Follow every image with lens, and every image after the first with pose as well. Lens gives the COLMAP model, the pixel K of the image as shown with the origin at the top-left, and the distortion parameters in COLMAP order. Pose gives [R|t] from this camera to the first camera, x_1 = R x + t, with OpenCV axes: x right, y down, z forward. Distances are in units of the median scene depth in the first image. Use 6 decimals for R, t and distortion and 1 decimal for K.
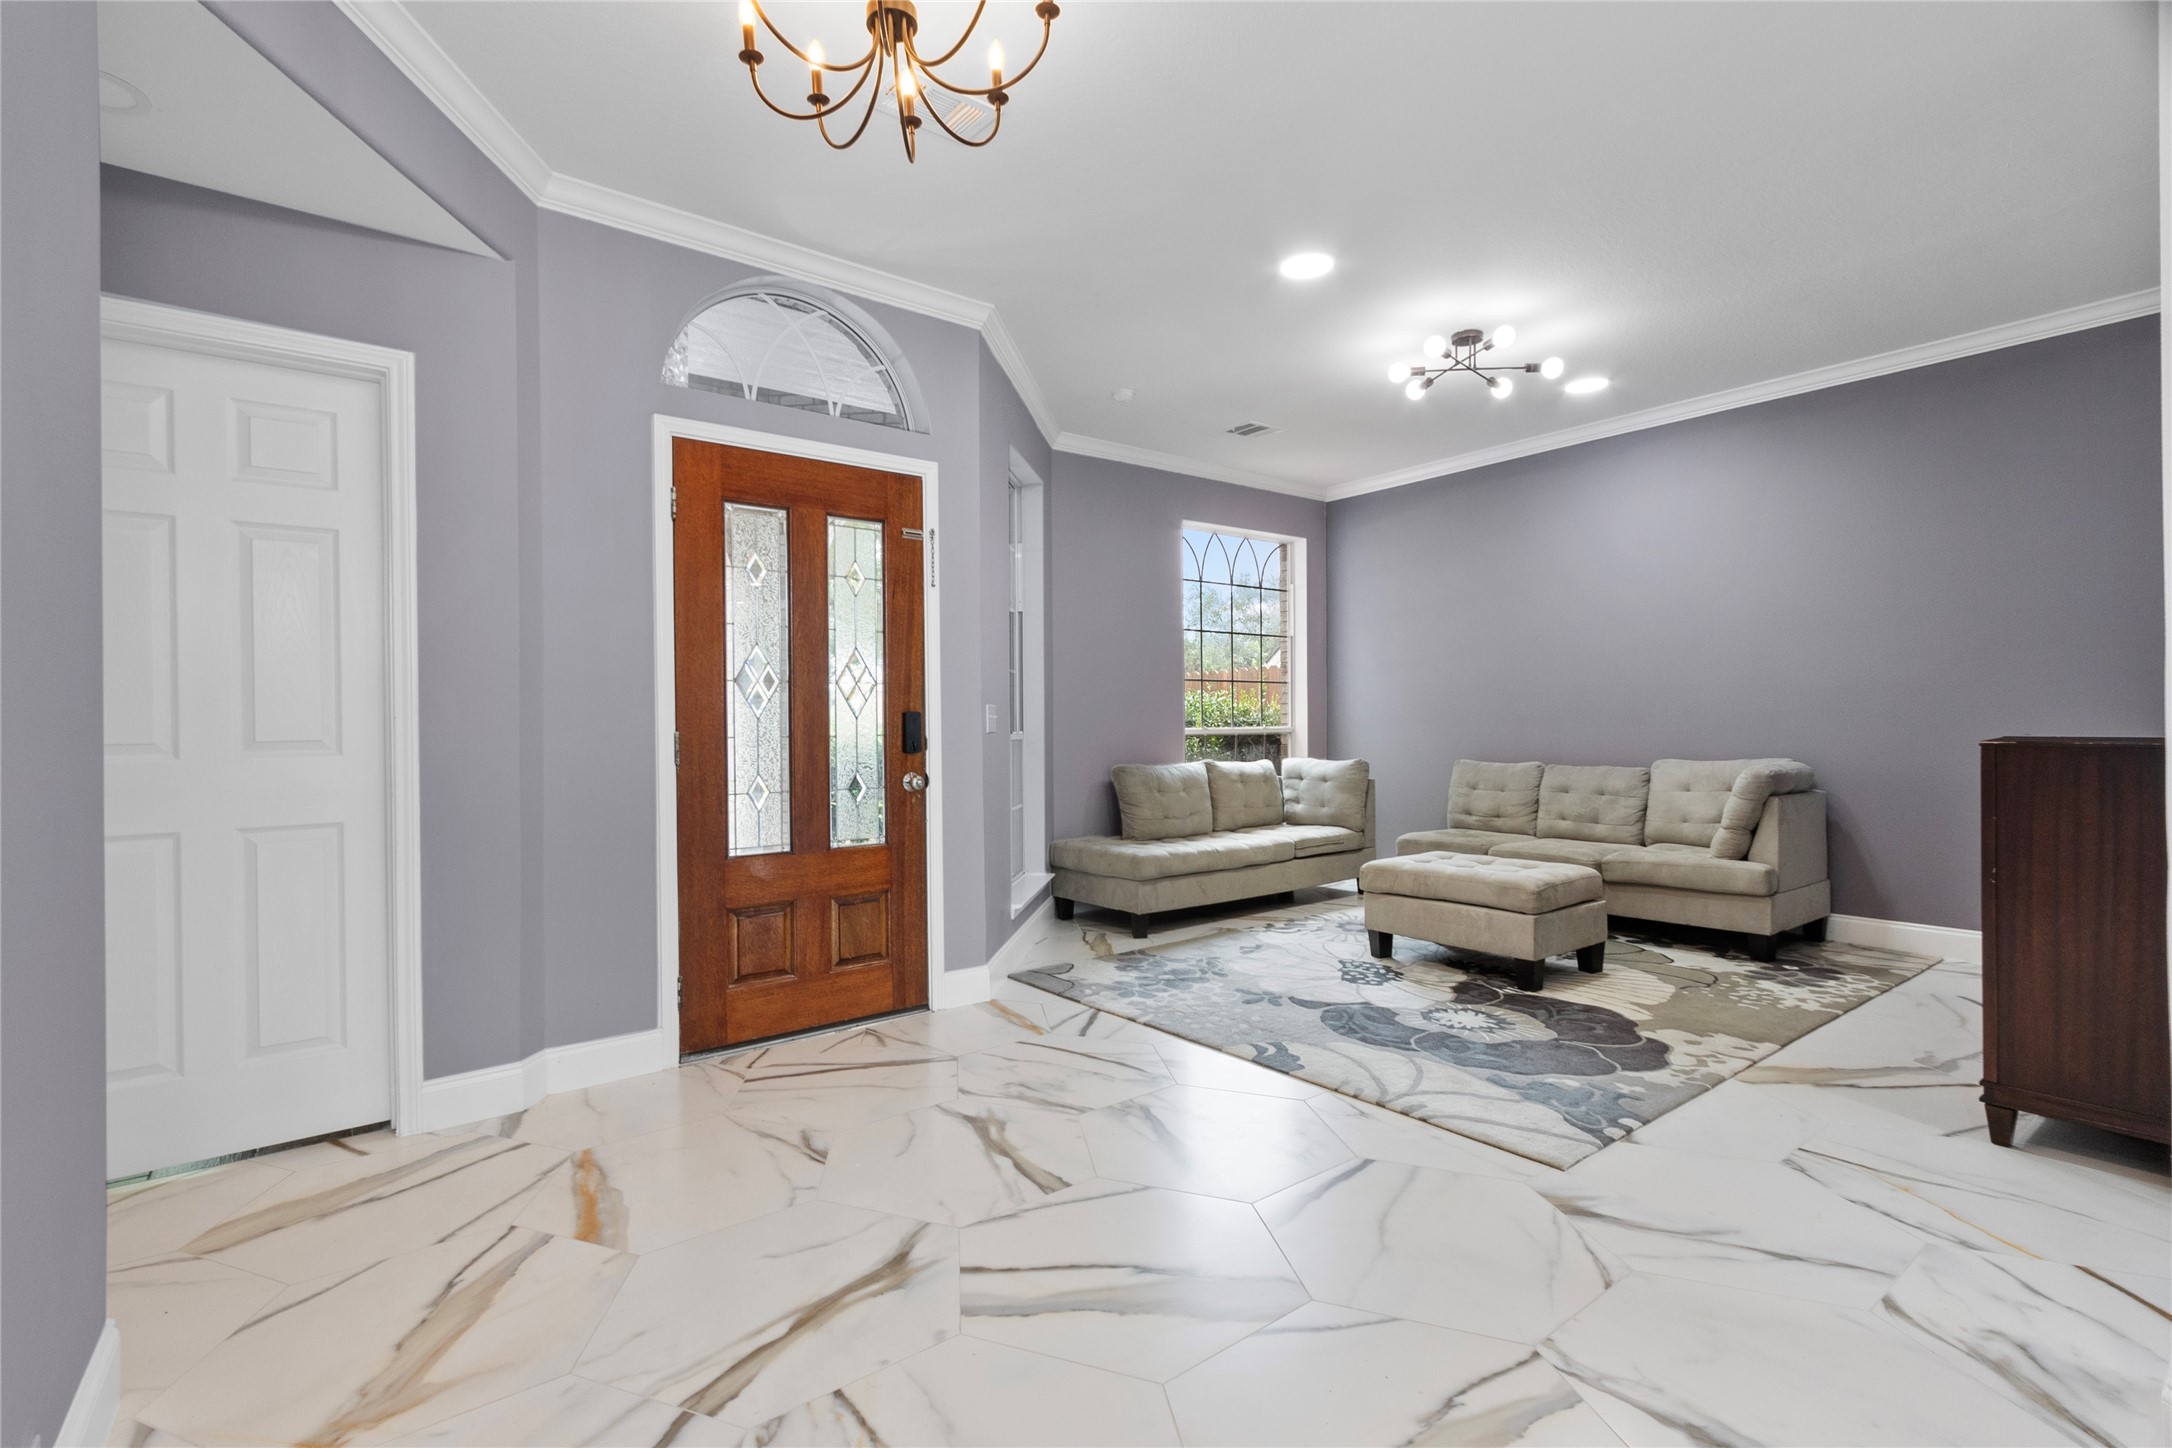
lens RADIAL K [[992.1, 0, 1082.1], [0, 992.1, 727.2], [0, 0, 1]] dist [-0.003754, -0.000624]
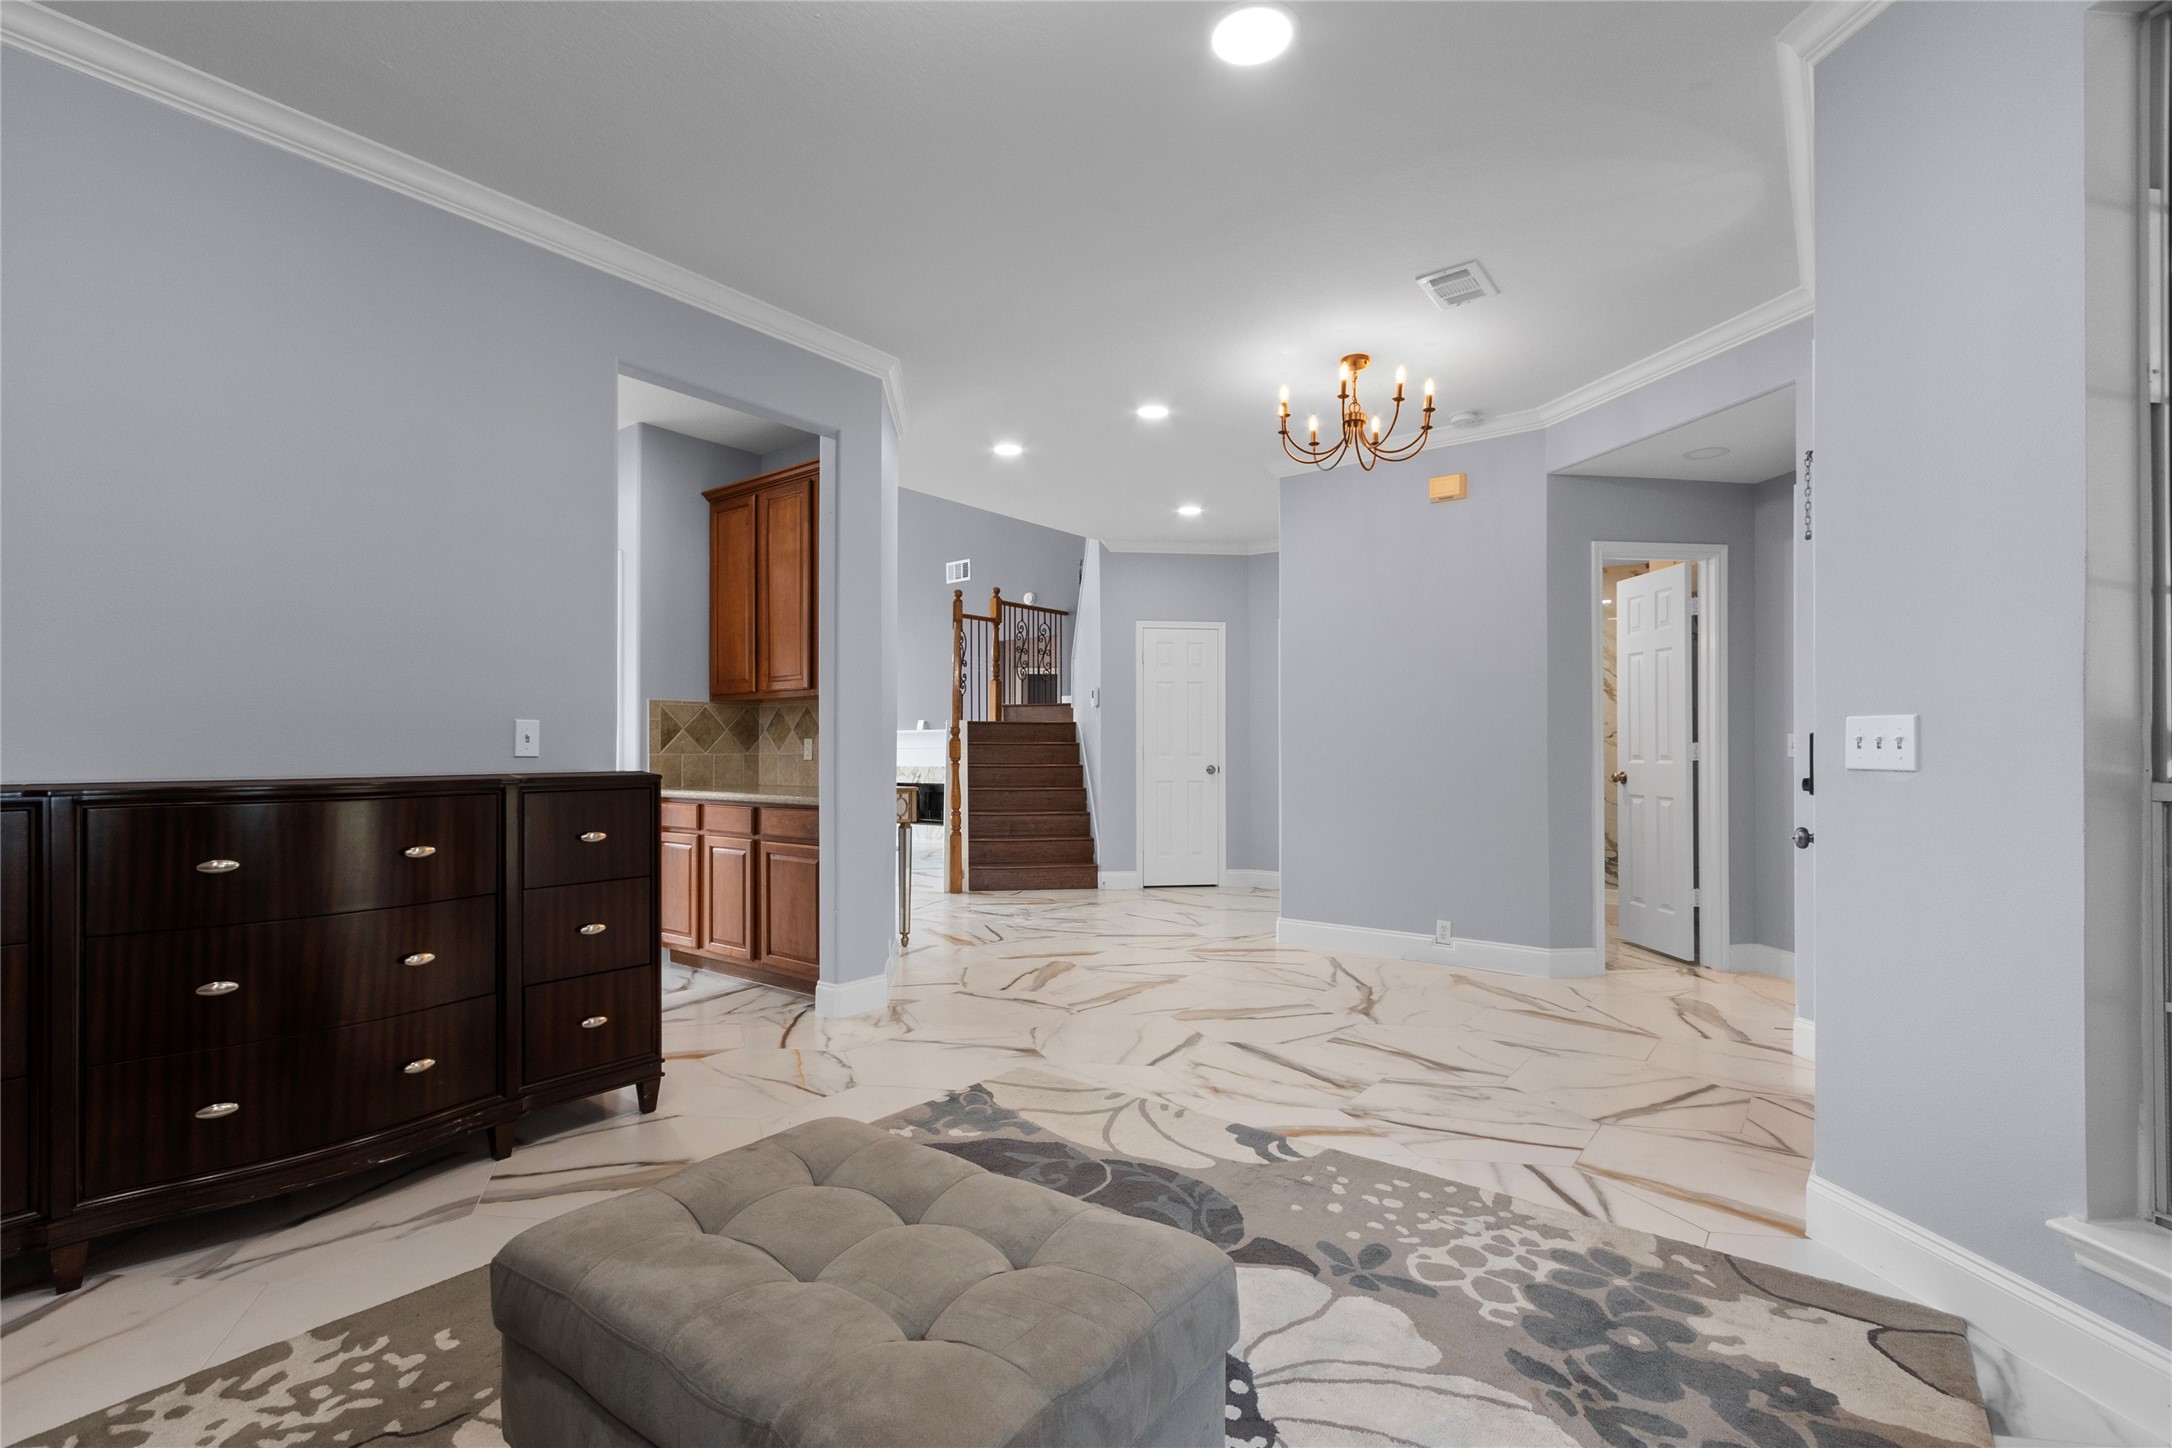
lens RADIAL K [[992.1, 0, 1090.1], [0, 992.1, 737.7], [0, 0, 1]] dist [-0.003754, -0.000624]
pose [[-0.967173, 0.008799, -0.253965, 0.549803], [0.011264, 0.999902, -0.008254, -0.012637], [0.253868, -0.010844, -0.967178, 1.776450]]
